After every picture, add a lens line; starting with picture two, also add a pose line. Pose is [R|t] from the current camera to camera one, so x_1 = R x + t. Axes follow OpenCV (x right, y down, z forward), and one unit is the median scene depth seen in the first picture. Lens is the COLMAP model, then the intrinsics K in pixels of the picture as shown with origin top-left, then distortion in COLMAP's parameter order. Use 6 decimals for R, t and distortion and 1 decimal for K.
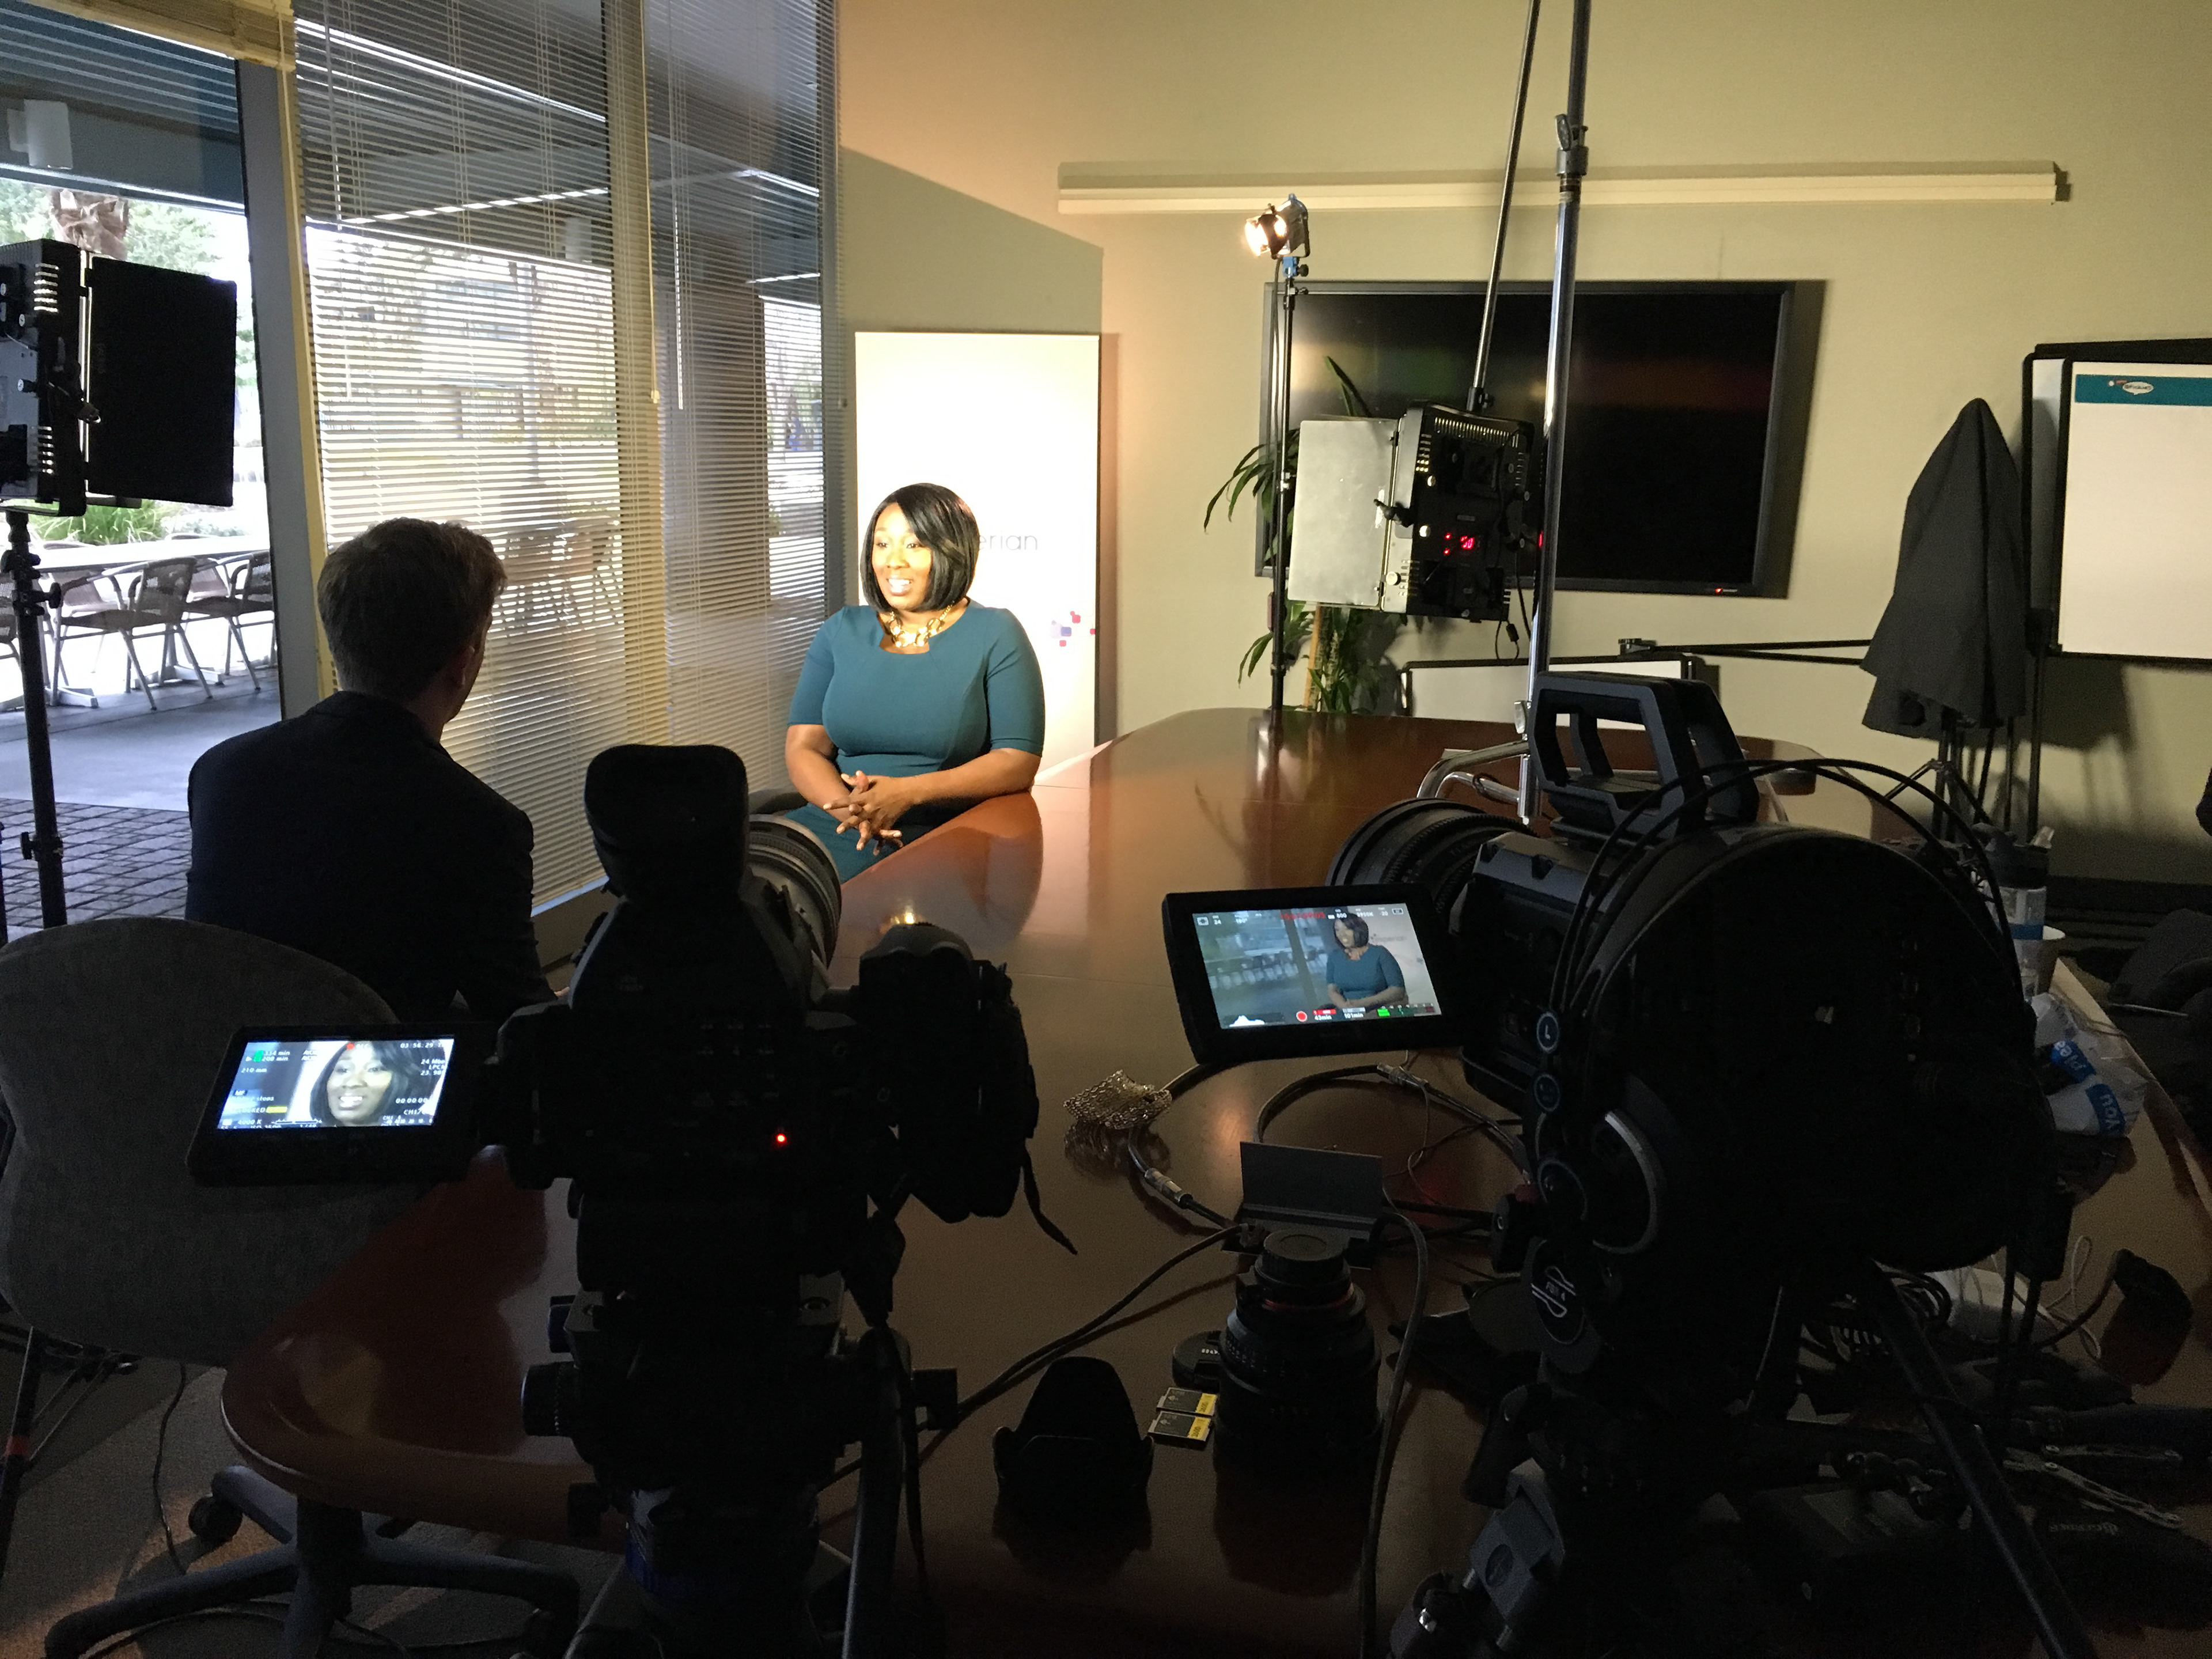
lens RADIAL K [[1921.0, 0, 1106.0], [0, 1921.0, 829.5], [0, 0, 1]] dist [0.199800, -0.001554]
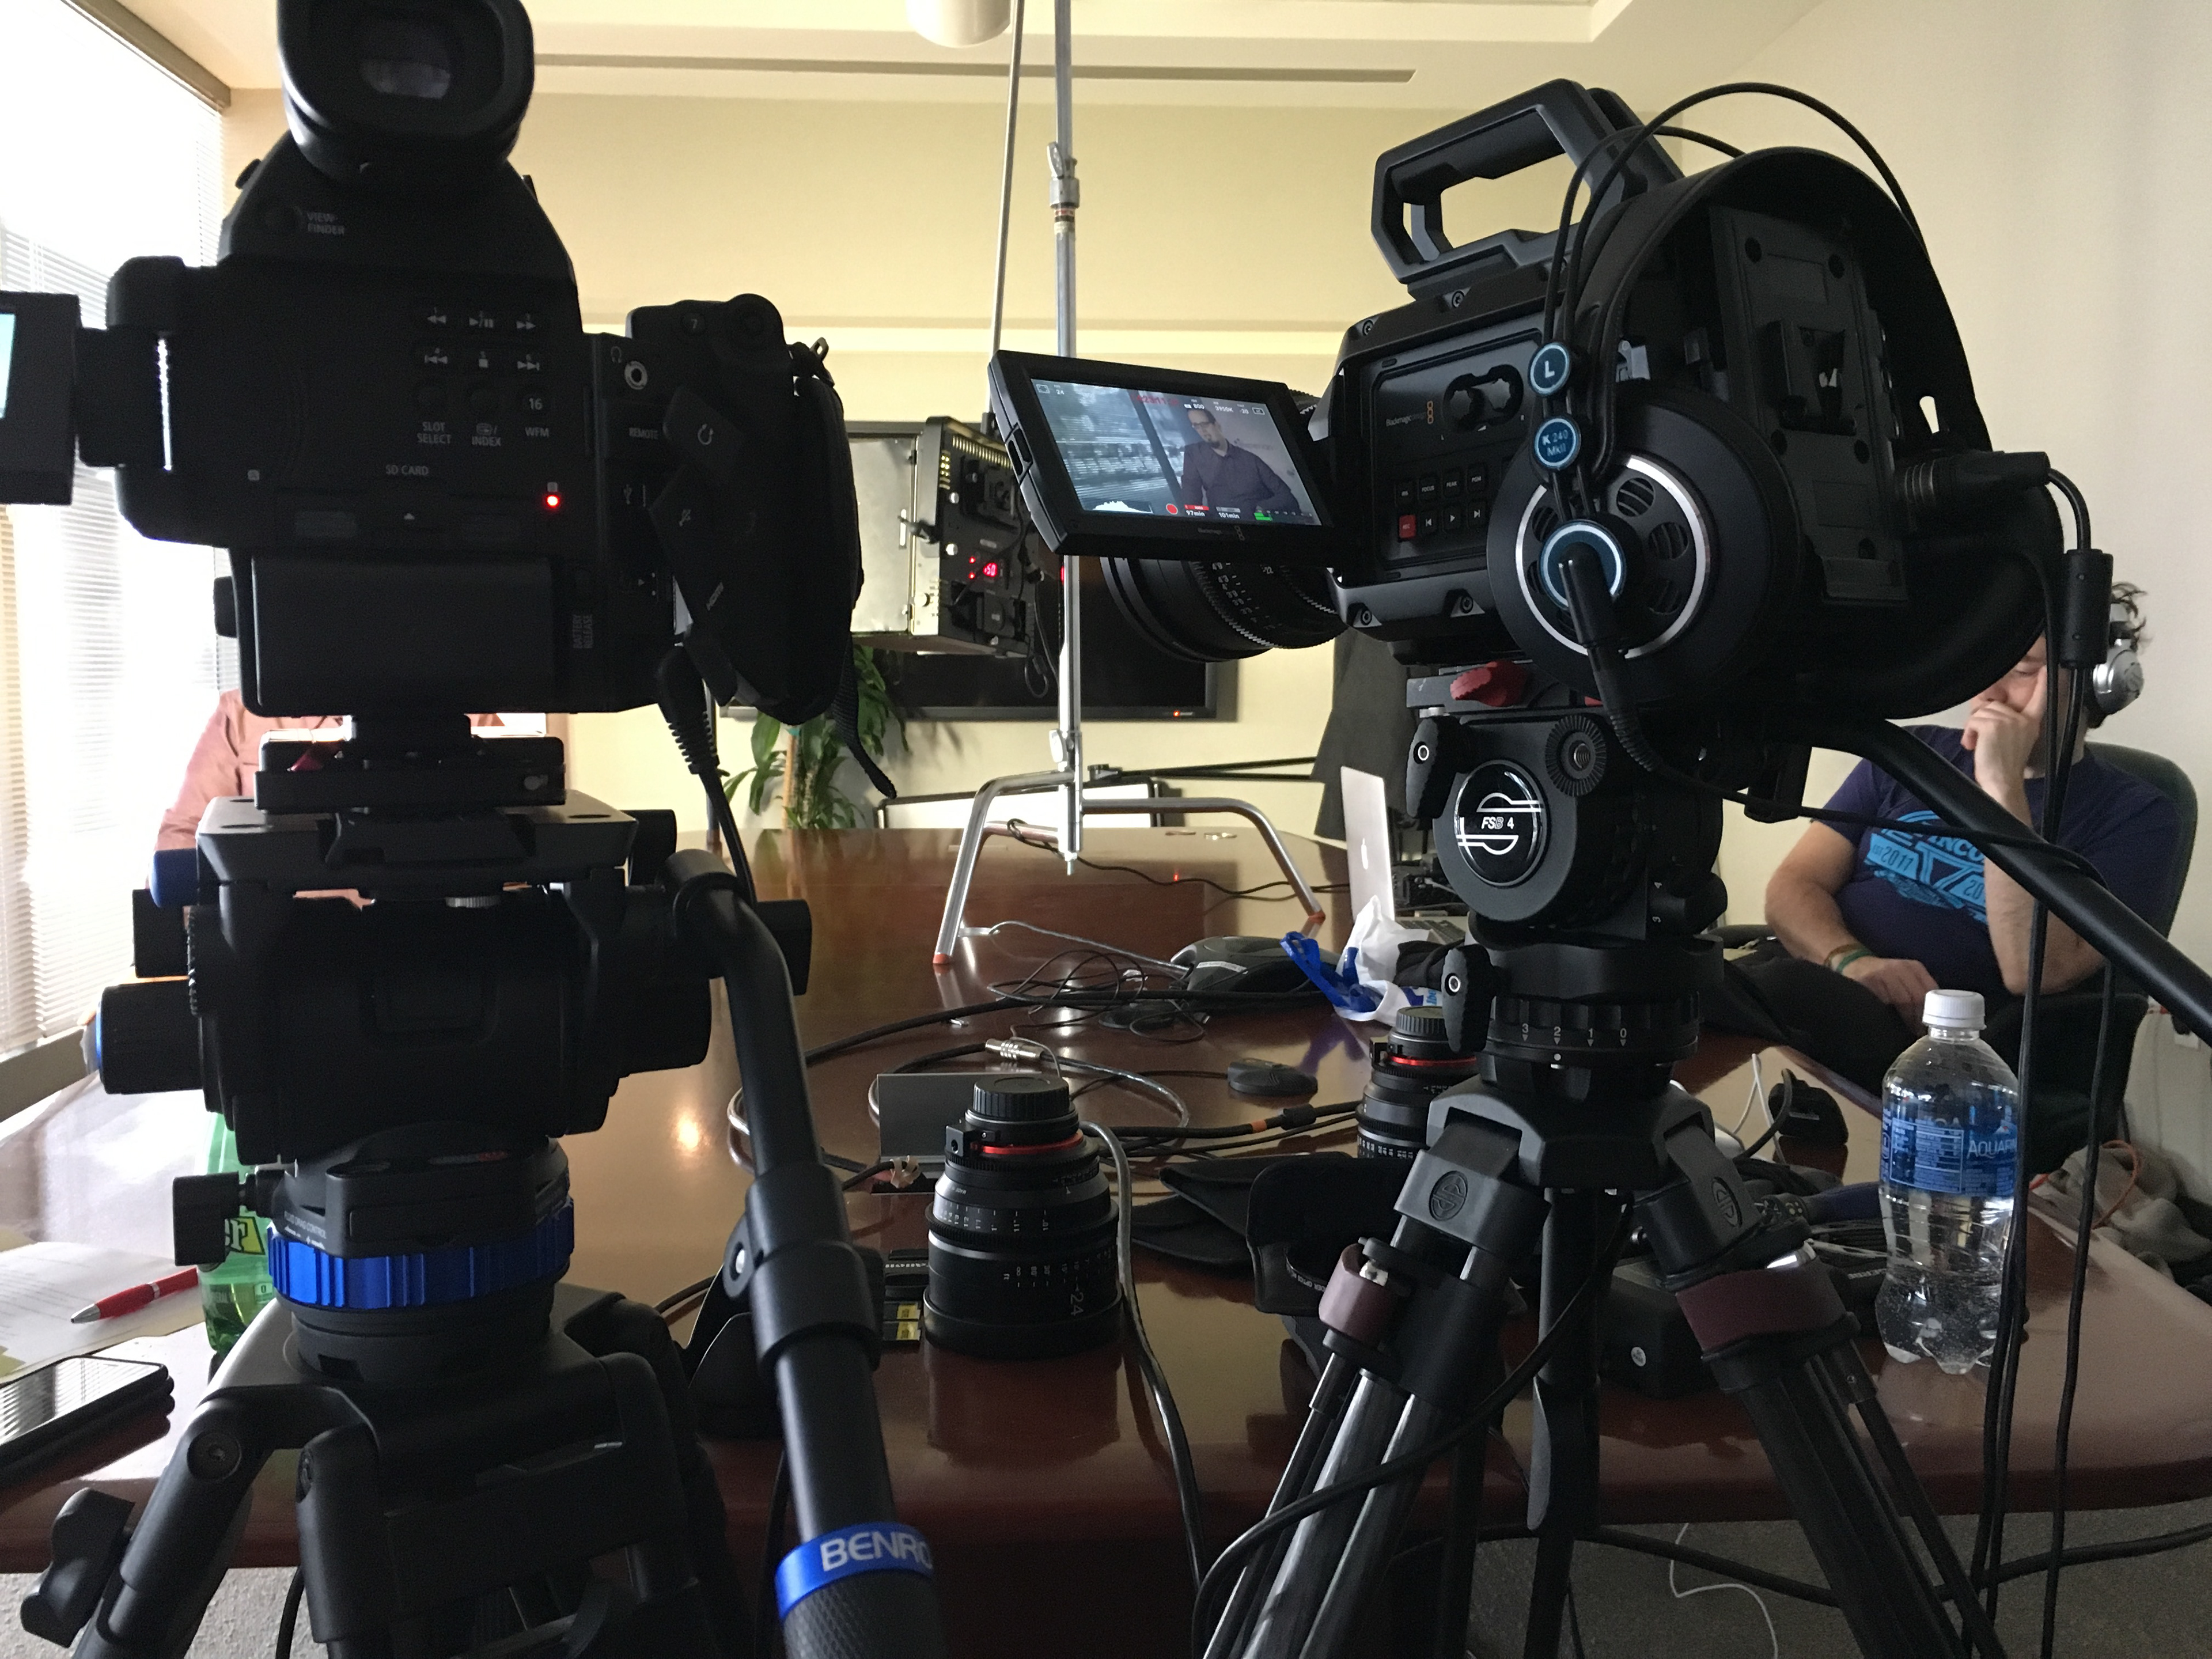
lens RADIAL K [[1916.9, 0, 1106.0], [0, 1916.9, 829.5], [0, 0, 1]] dist [-0.006350, 0.000975]
pose [[0.947913, -0.035484, 0.316546, -0.067292], [0.086588, 0.985059, -0.148869, 0.129427], [-0.306534, 0.168524, 0.936823, 0.116579]]
